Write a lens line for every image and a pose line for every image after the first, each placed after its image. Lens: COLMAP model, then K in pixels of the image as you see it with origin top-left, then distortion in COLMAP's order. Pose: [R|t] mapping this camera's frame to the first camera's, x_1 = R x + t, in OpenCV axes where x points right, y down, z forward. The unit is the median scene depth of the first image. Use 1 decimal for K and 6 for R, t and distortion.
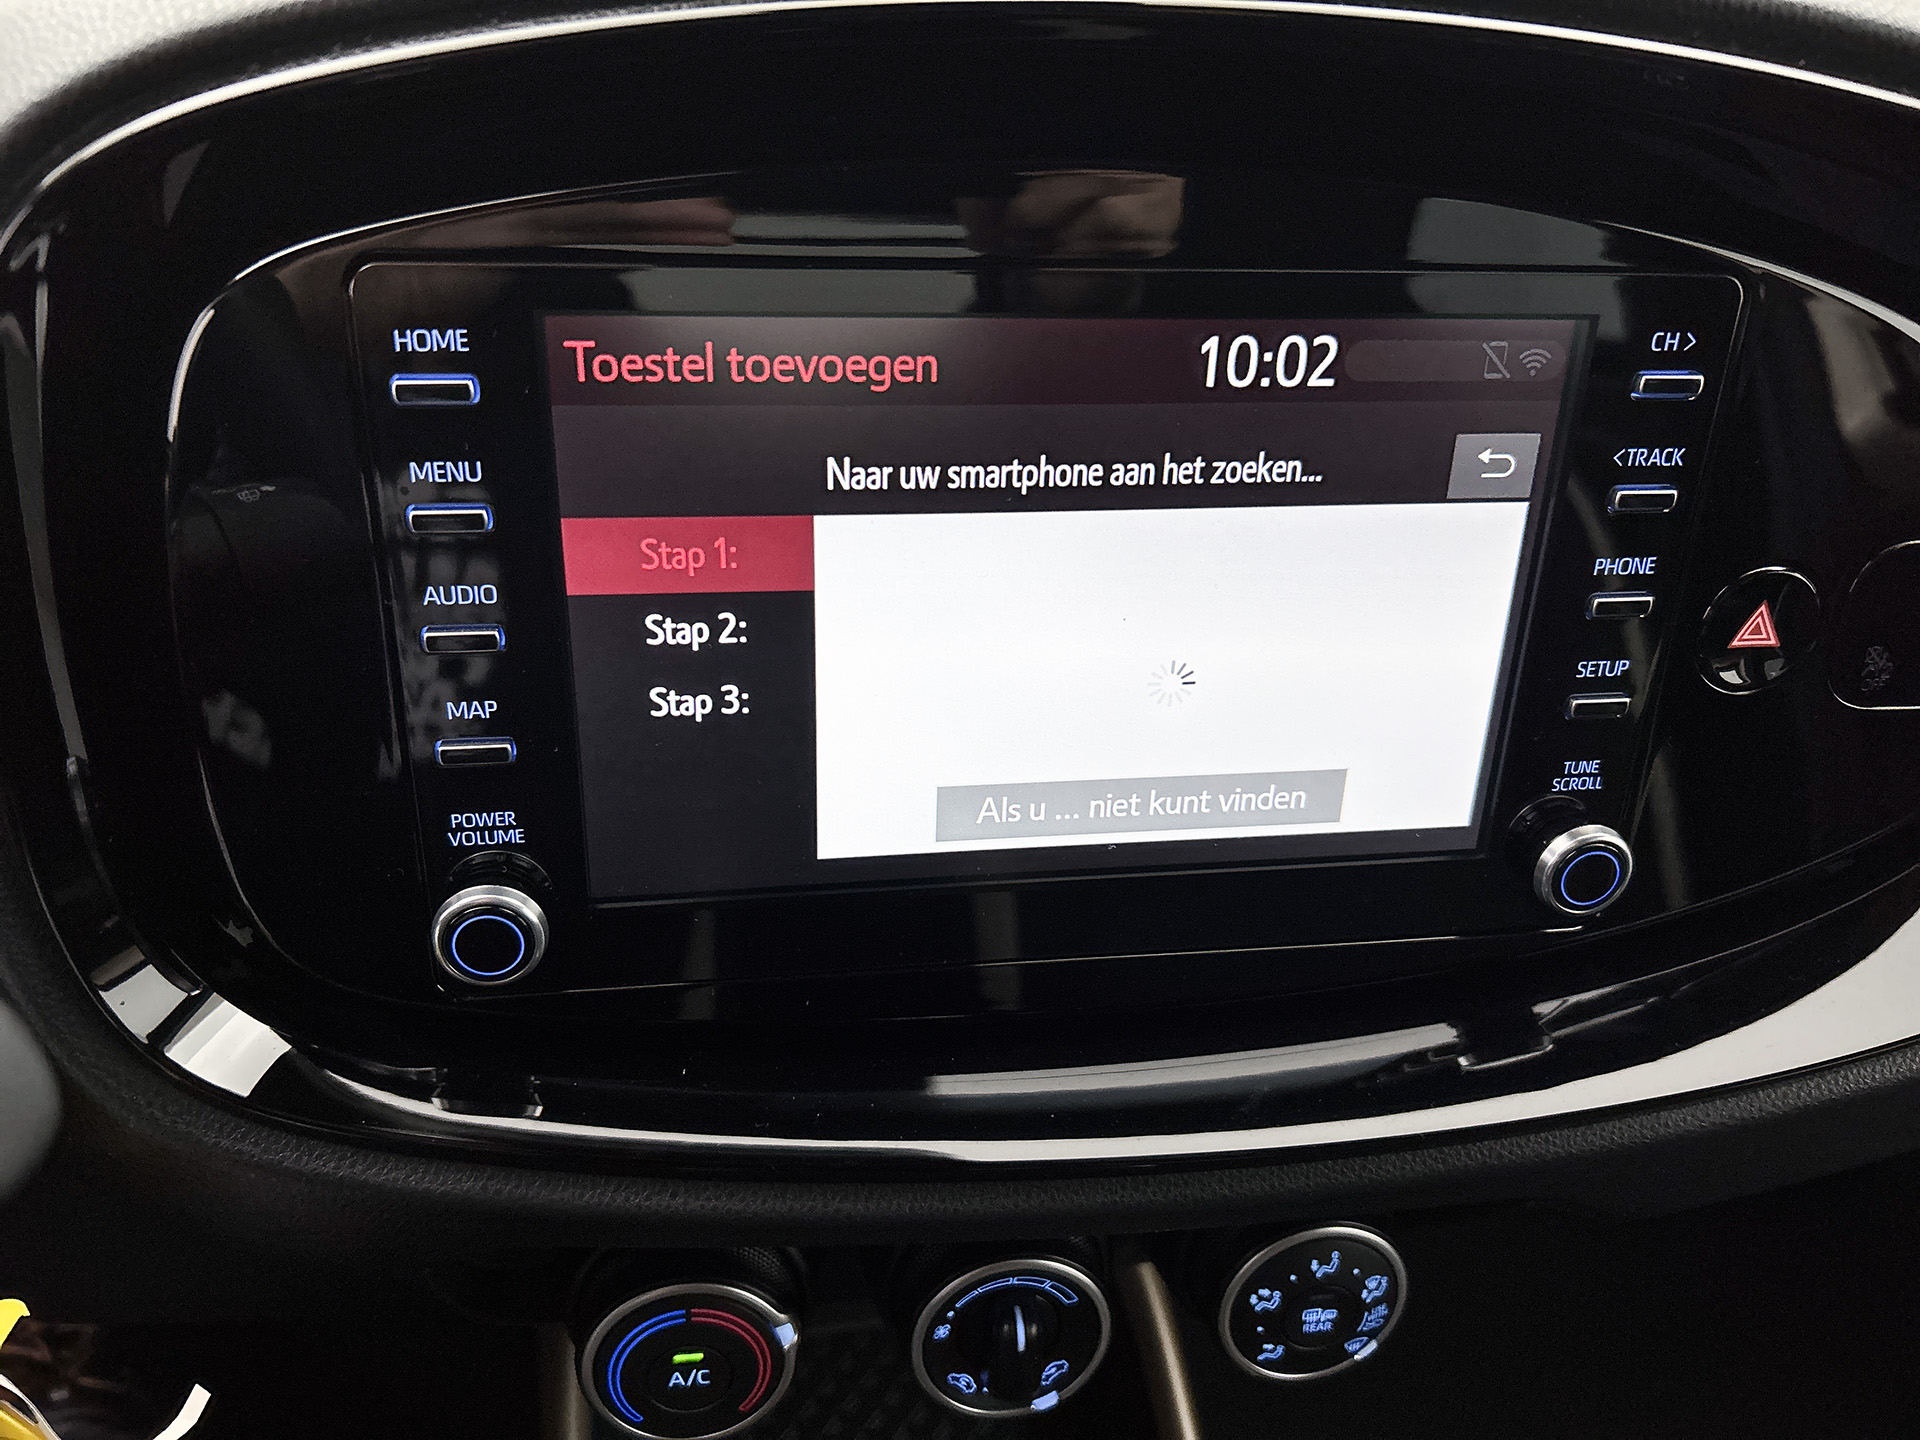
lens RADIAL K [[1452.4, 0, 954.4], [0, 1452.4, 708.1], [0, 0, 1]] dist [-0.004921, -0.012171]
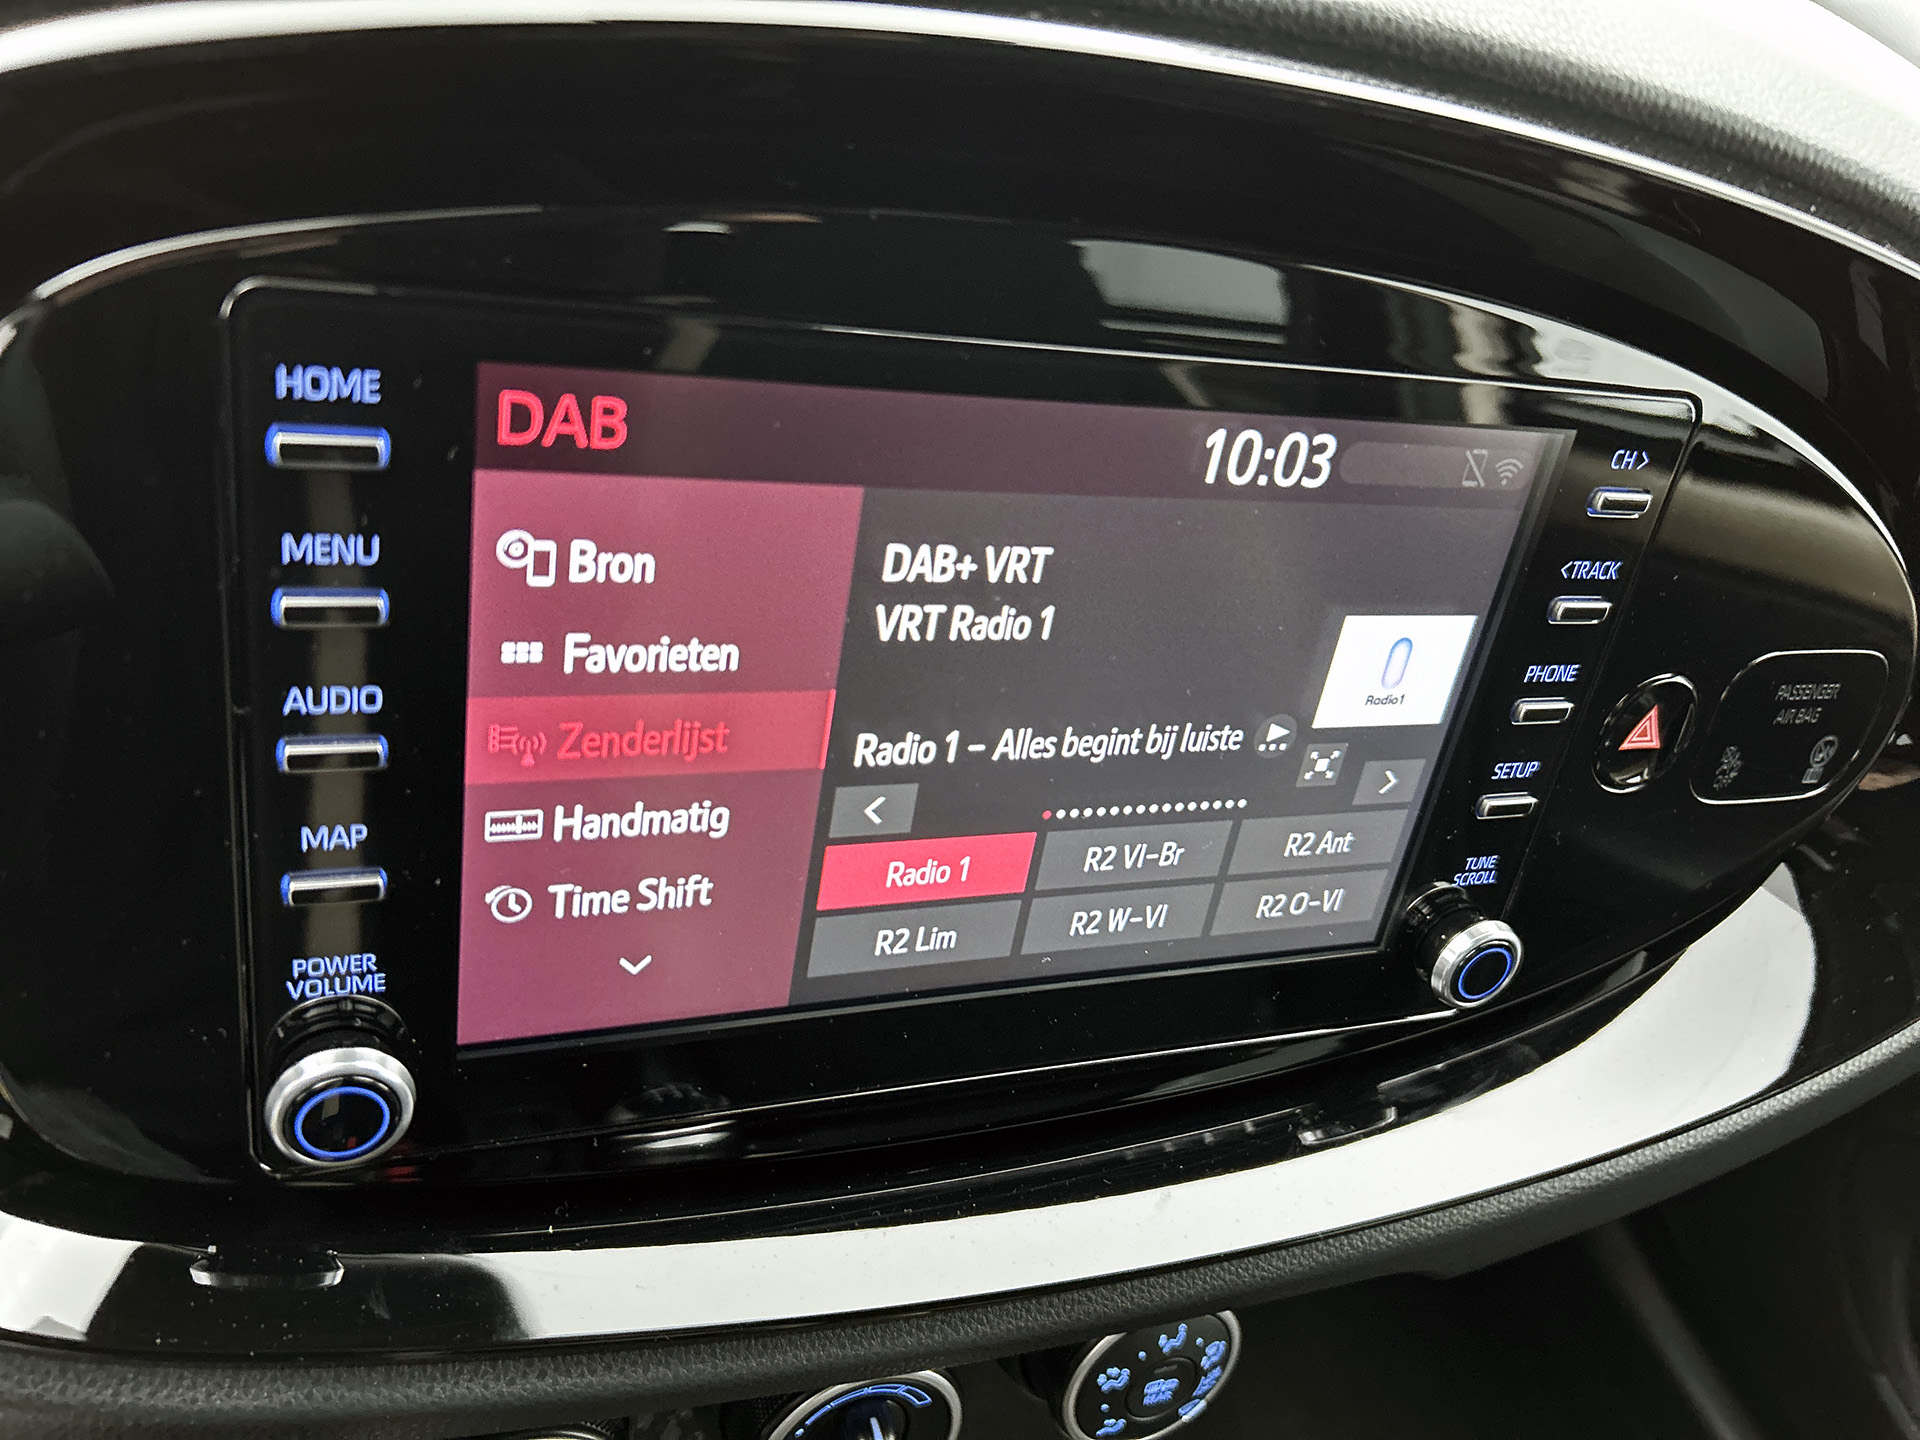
lens RADIAL K [[1452.4, 0, 941.0], [0, 1452.4, 695.0], [0, 0, 1]] dist [-0.004921, -0.012171]
pose [[0.965468, 0.023681, 0.259443, -0.191022], [-0.036829, 0.998265, 0.045934, -0.107693], [-0.257905, -0.053903, 0.964665, 0.137336]]
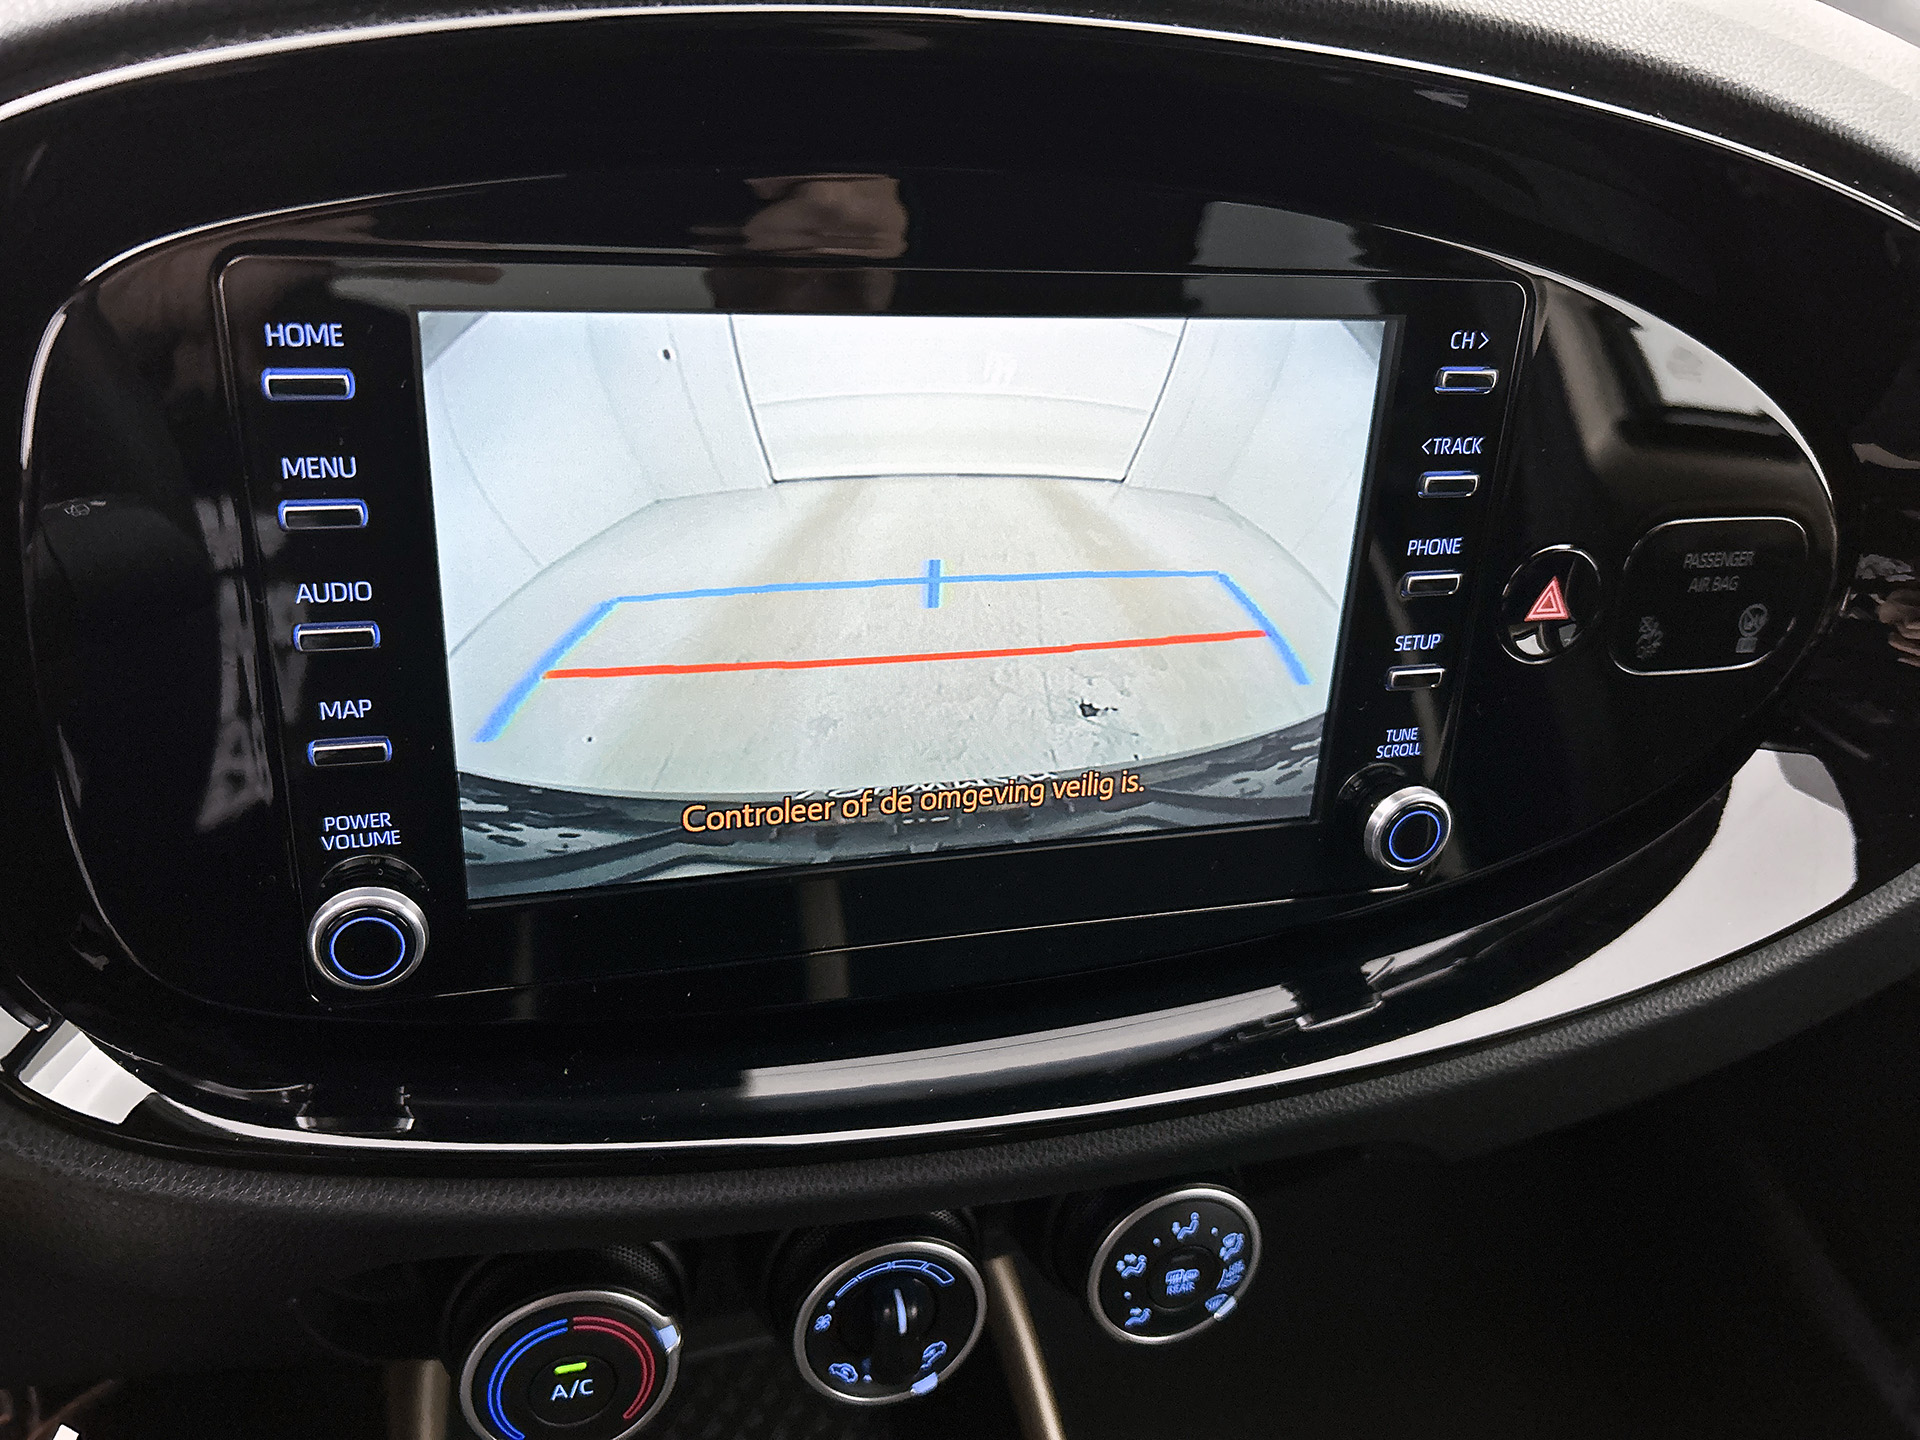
lens RADIAL K [[1452.4, 0, 946.4], [0, 1452.4, 715.7], [0, 0, 1]] dist [-0.004921, -0.012171]
pose [[0.990510, -0.035260, 0.132844, -0.049971], [0.038643, 0.998989, -0.022973, 0.038283], [-0.131900, 0.027888, 0.990871, -0.032793]]
